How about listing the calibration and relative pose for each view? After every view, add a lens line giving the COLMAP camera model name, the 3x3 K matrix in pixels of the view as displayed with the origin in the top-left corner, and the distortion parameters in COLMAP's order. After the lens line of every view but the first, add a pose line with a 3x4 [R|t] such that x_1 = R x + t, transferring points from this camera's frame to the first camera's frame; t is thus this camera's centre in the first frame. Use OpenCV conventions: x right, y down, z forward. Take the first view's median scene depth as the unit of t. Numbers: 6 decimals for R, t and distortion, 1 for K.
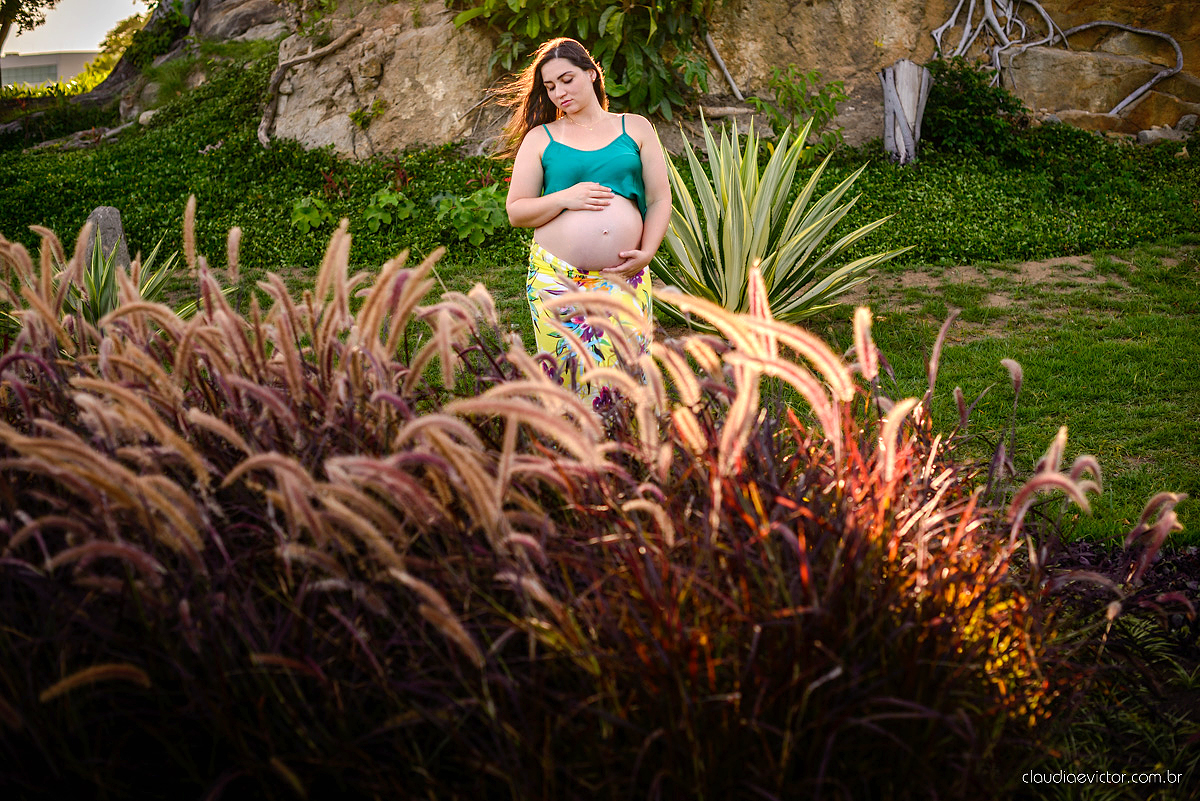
lens RADIAL K [[1695.1, 0, 597.9], [0, 1695.1, 404.4], [0, 0, 1]] dist [-0.235103, 0.000000]
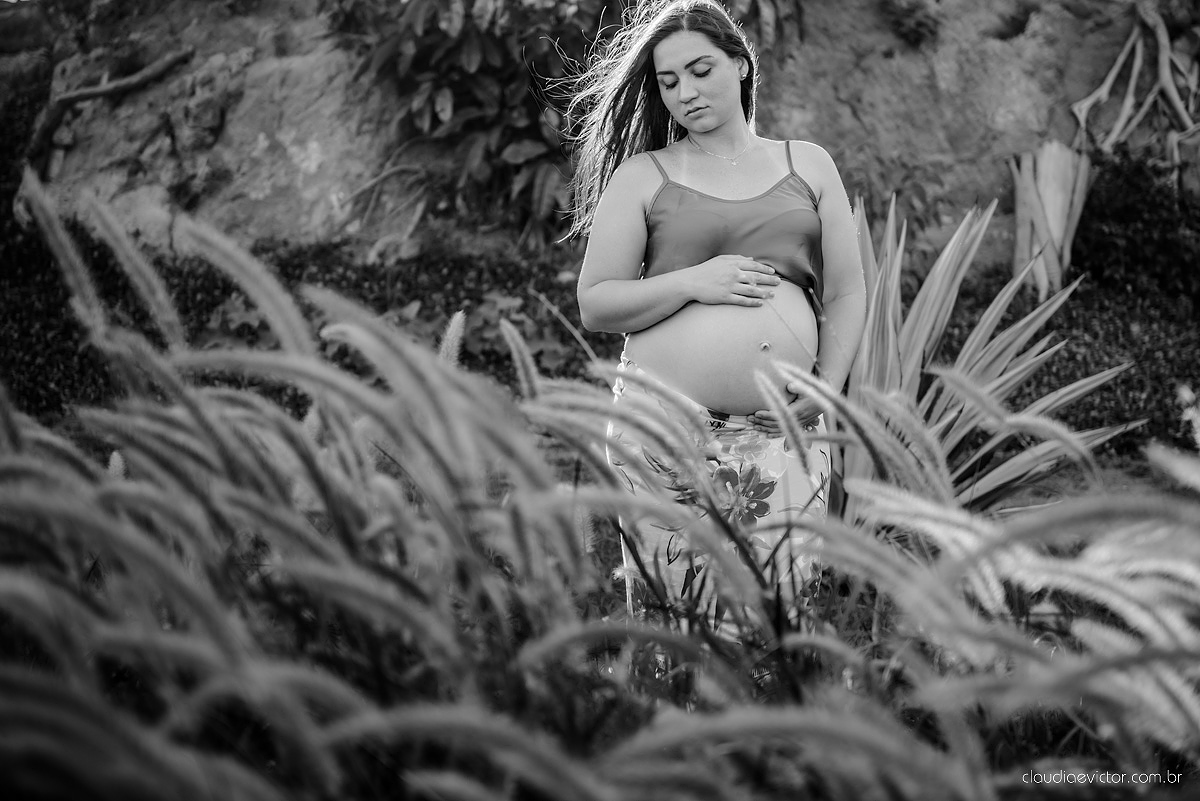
lens RADIAL K [[2399.0, 0, 603.5], [0, 2399.0, 399.7], [0, 0, 1]] dist [0.031463, 0.000000]
pose [[0.996203, 0.045958, 0.073938, -0.047664], [-0.037313, 0.992742, -0.114328, 0.003520], [-0.078656, 0.111135, 0.990688, 0.102046]]
